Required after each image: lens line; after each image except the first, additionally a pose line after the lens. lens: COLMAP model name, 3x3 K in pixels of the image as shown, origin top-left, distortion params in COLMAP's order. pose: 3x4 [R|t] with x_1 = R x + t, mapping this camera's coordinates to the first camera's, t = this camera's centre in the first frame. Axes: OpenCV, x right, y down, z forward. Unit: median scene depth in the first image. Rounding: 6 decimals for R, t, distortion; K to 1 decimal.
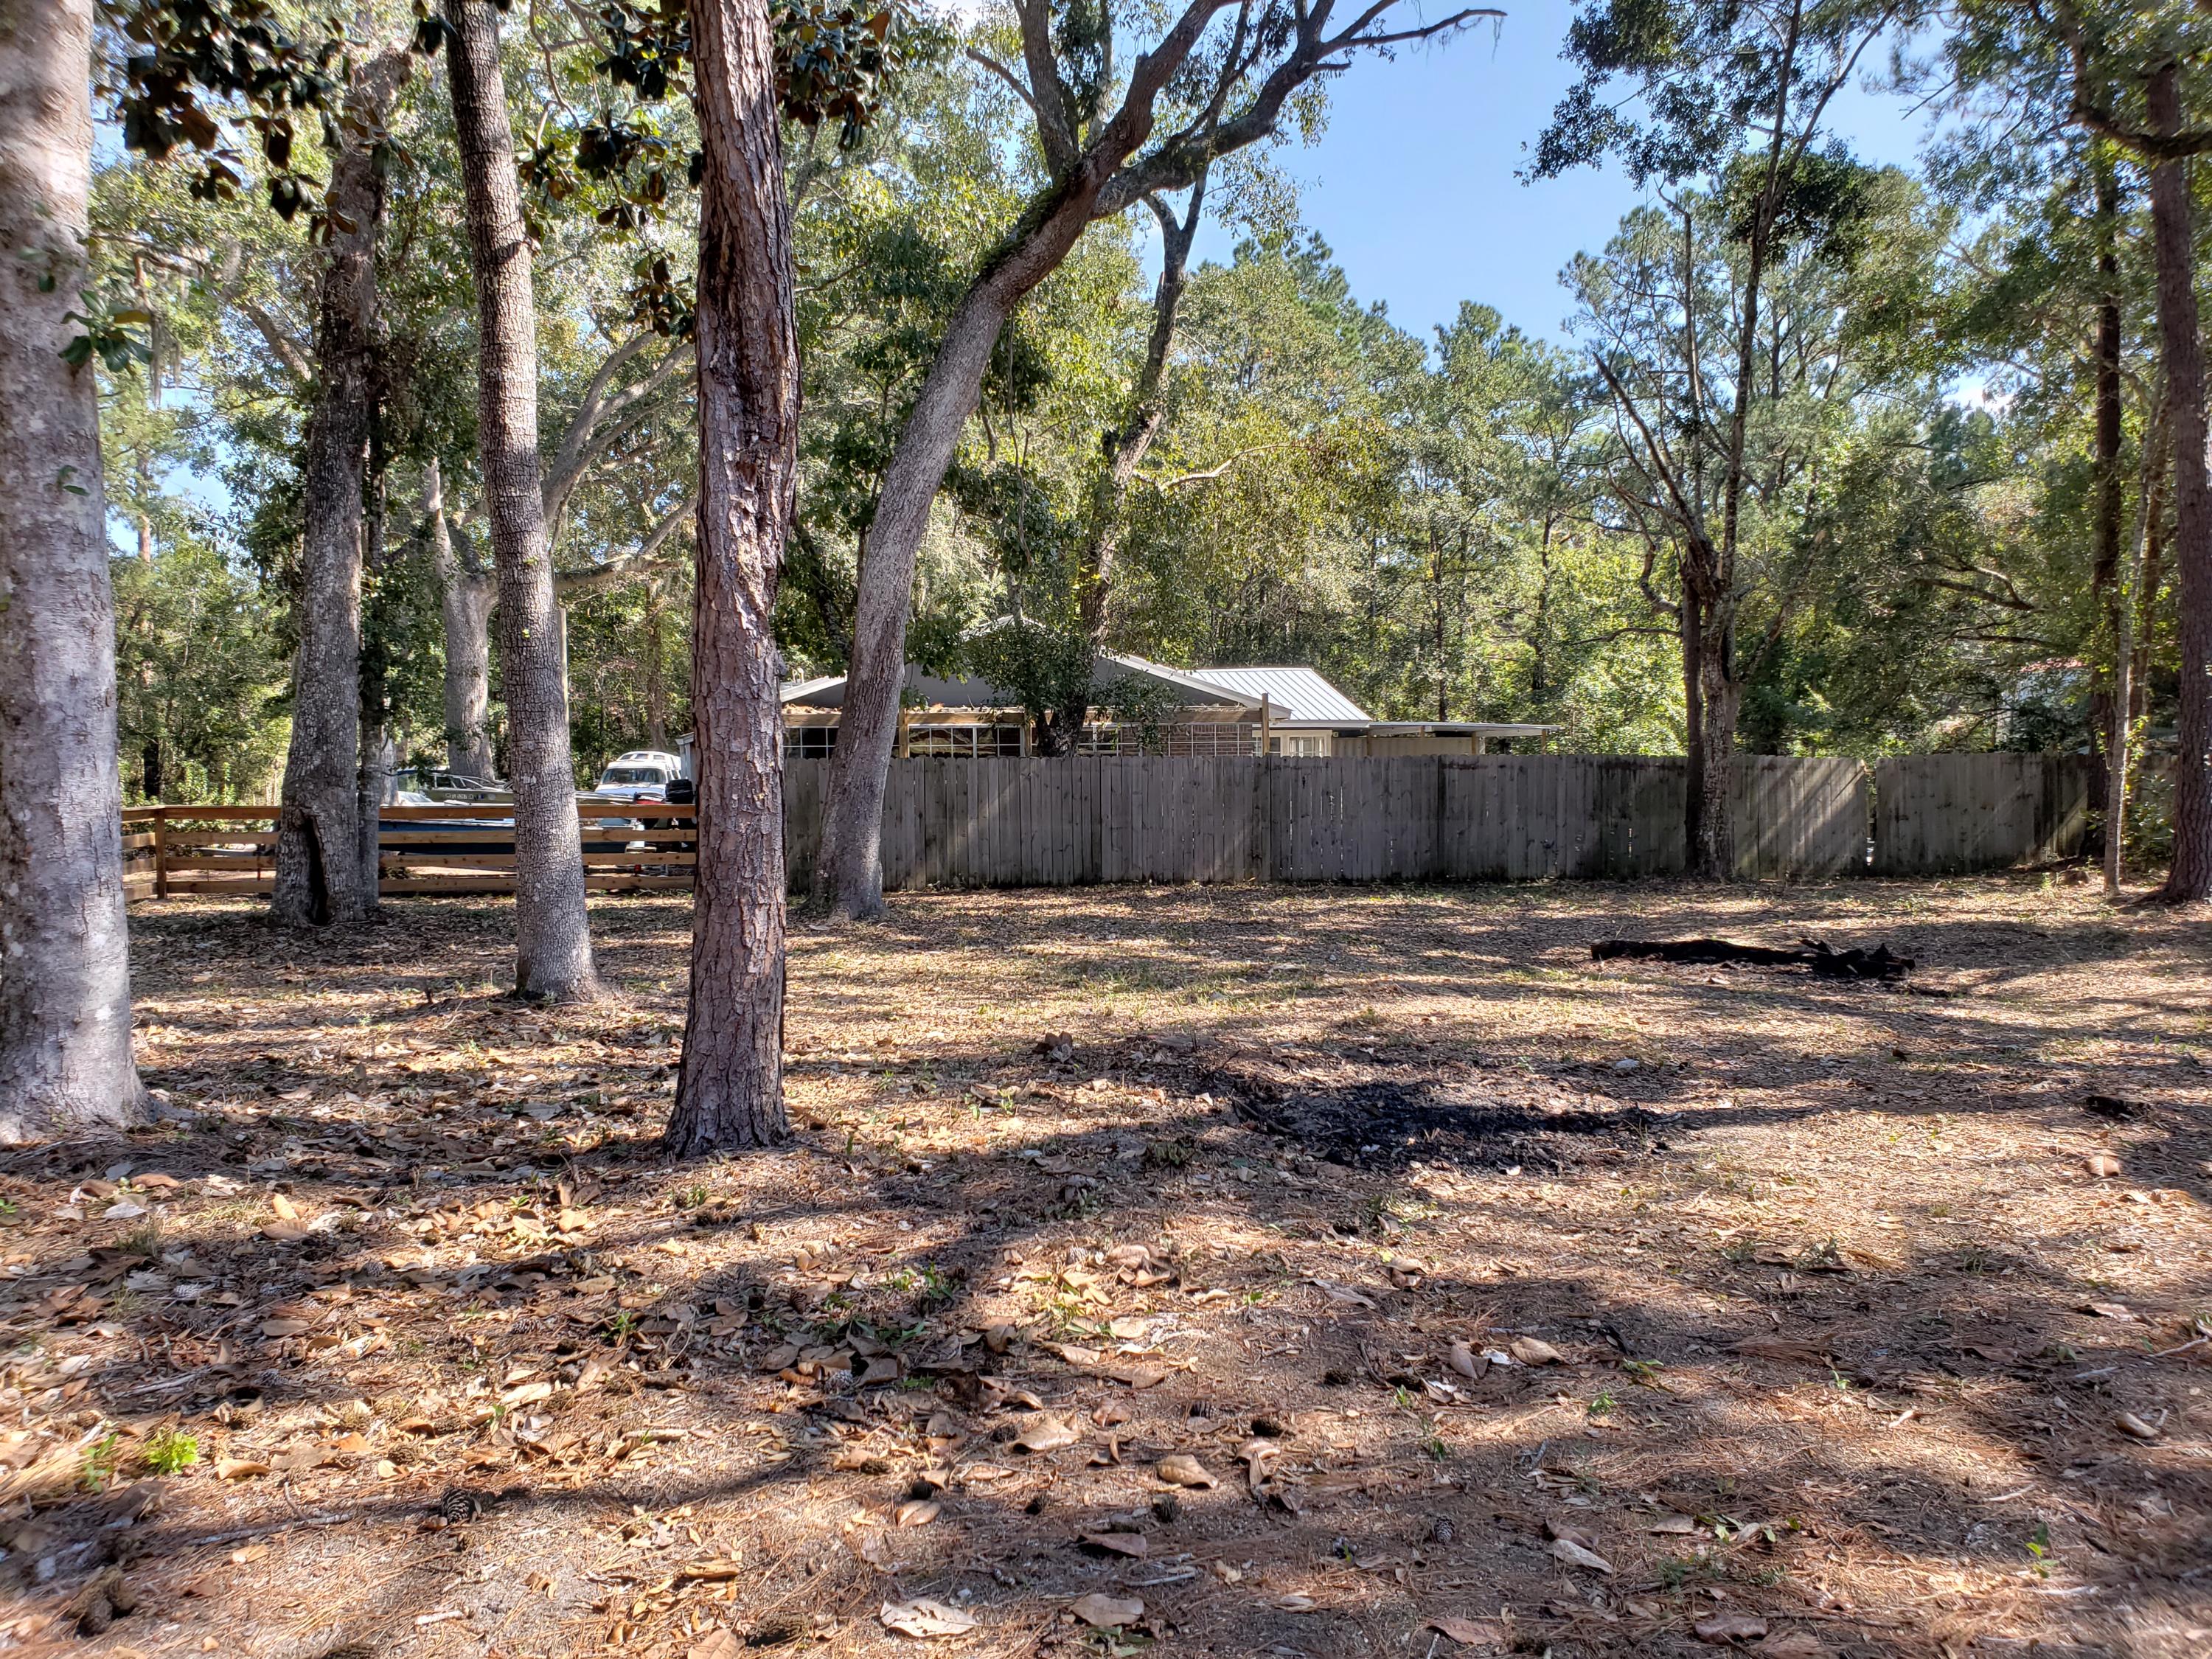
lens RADIAL K [[1695.2, 0, 1096.9], [0, 1695.2, 777.0], [0, 0, 1]] dist [0.092769, -0.126697]
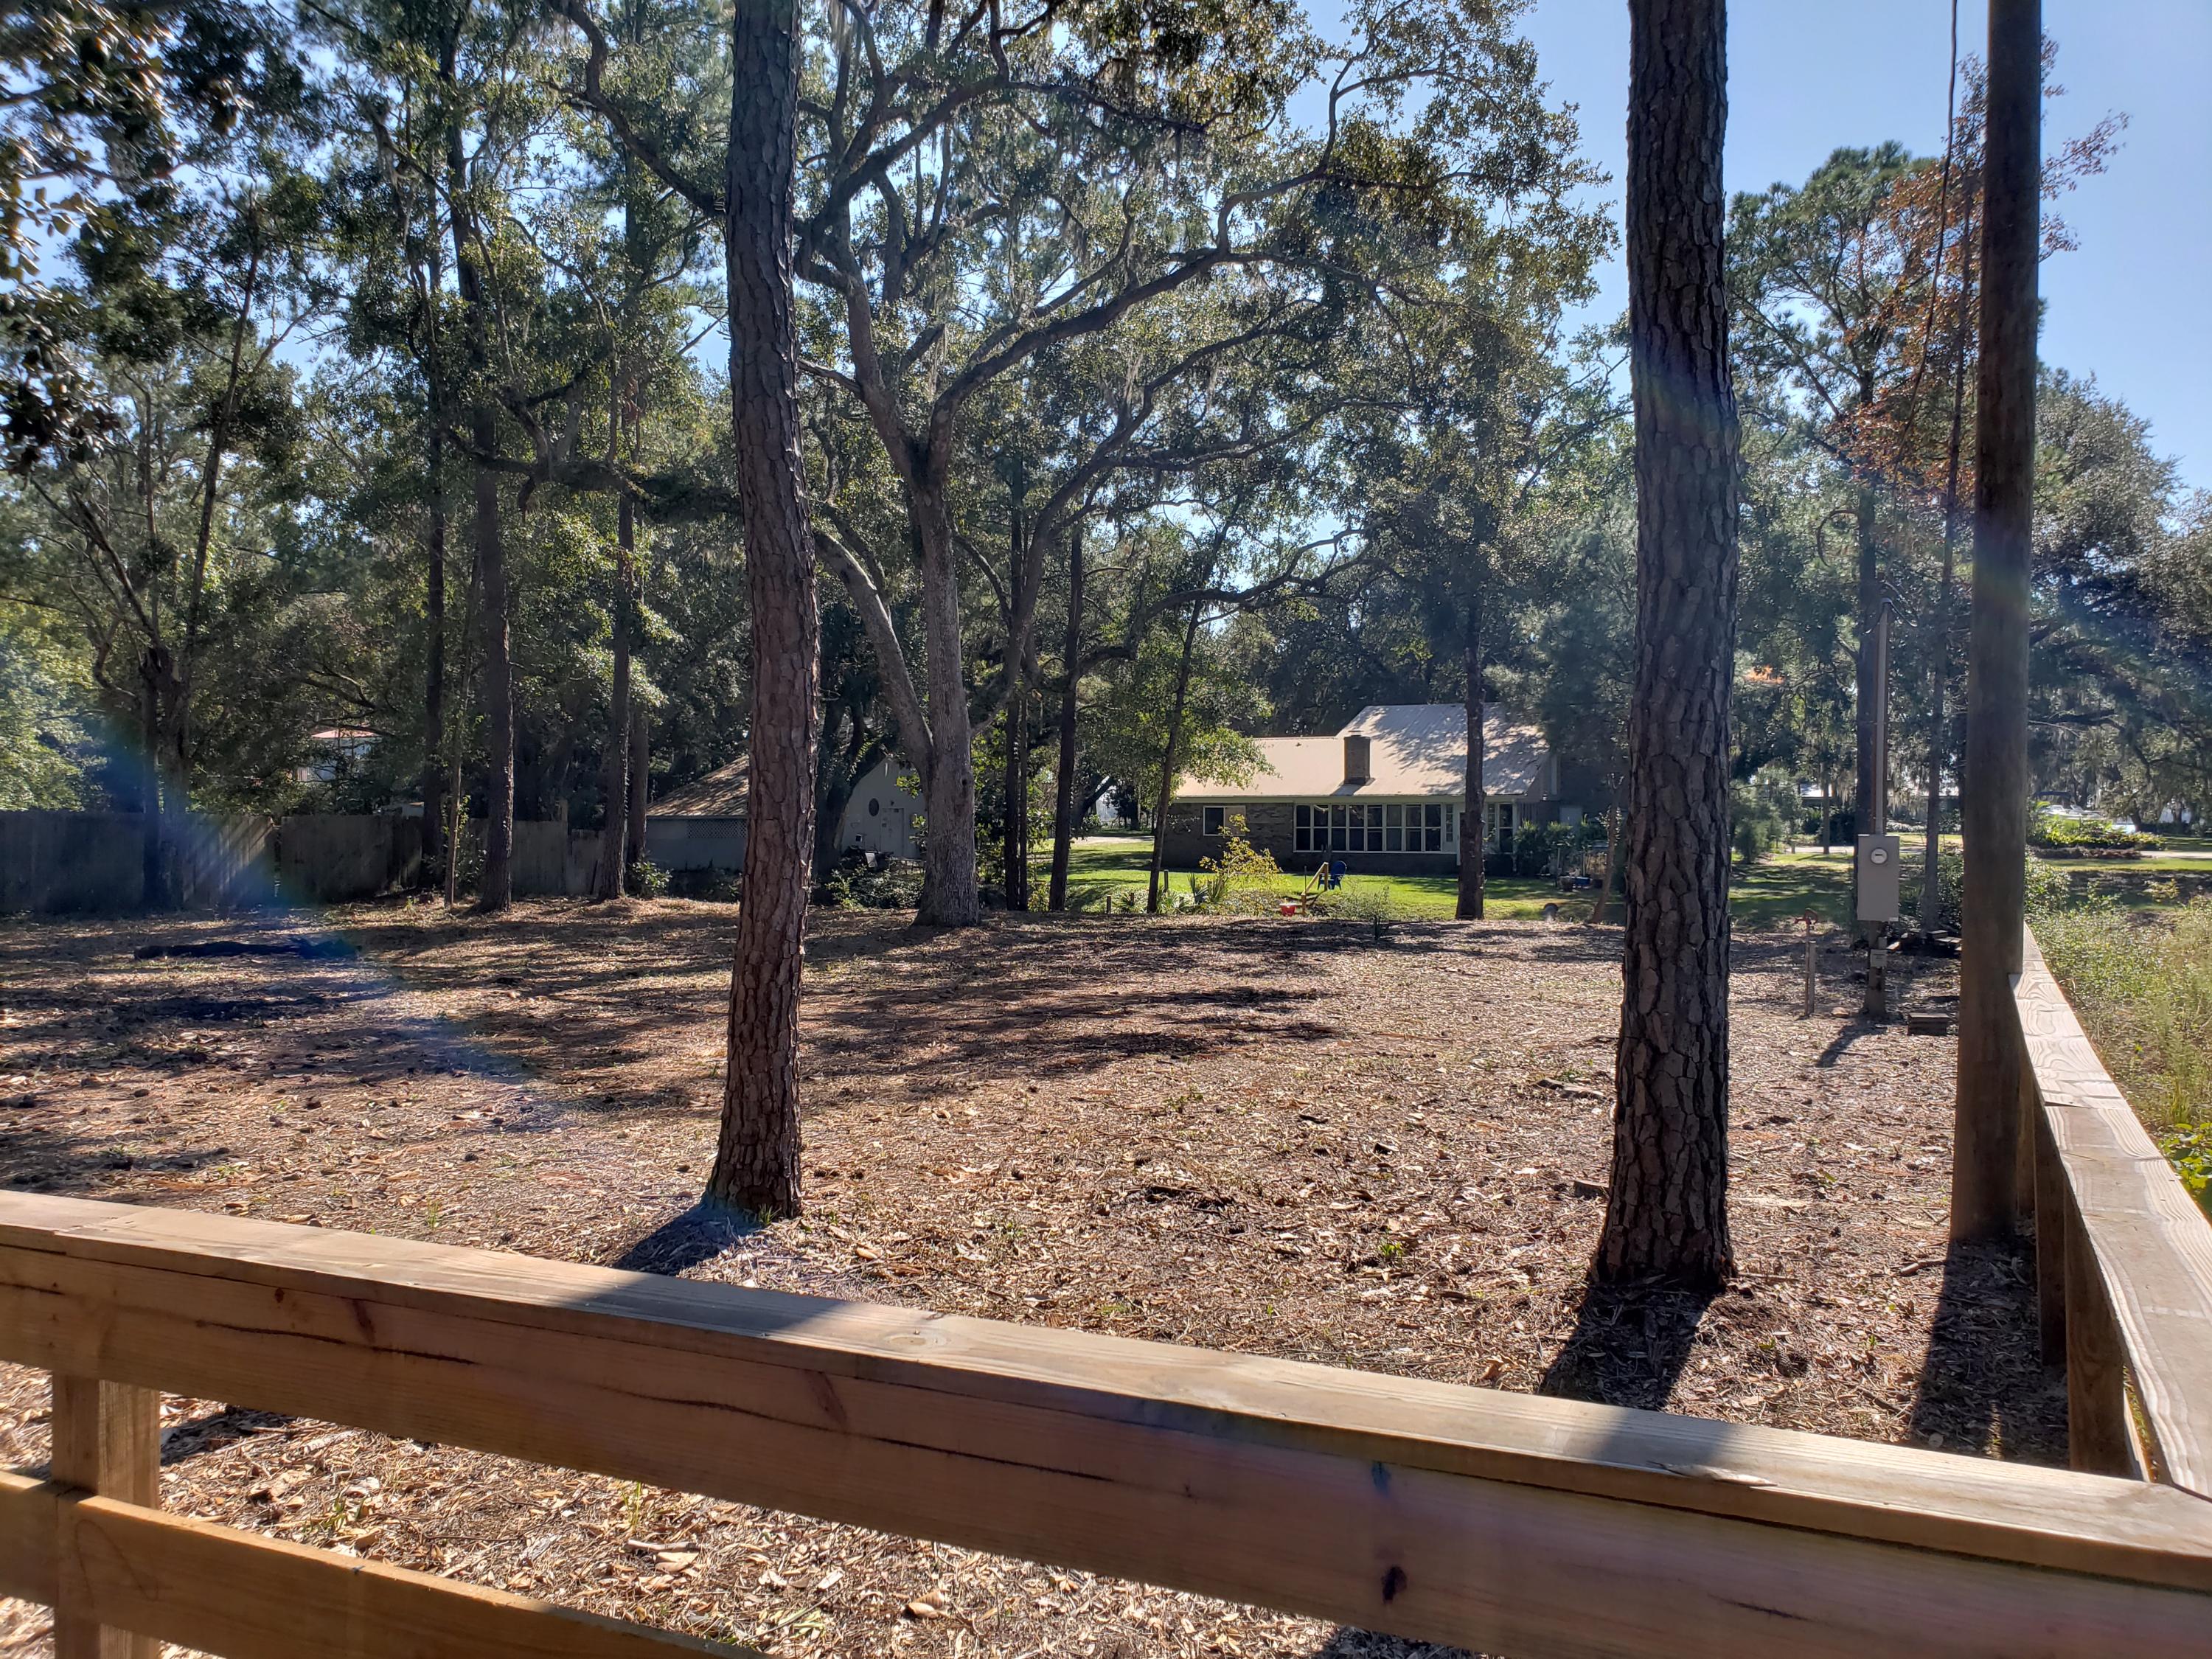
lens RADIAL K [[1755.5, 0, 1106.0], [0, 1755.5, 829.5], [0, 0, 1]] dist [0.004962, 0.003578]
pose [[0.593243, 0.005853, 0.805002, -0.334962], [-0.008818, 0.999961, -0.000772, -0.008029], [-0.804975, -0.006640, 0.593272, -0.419431]]
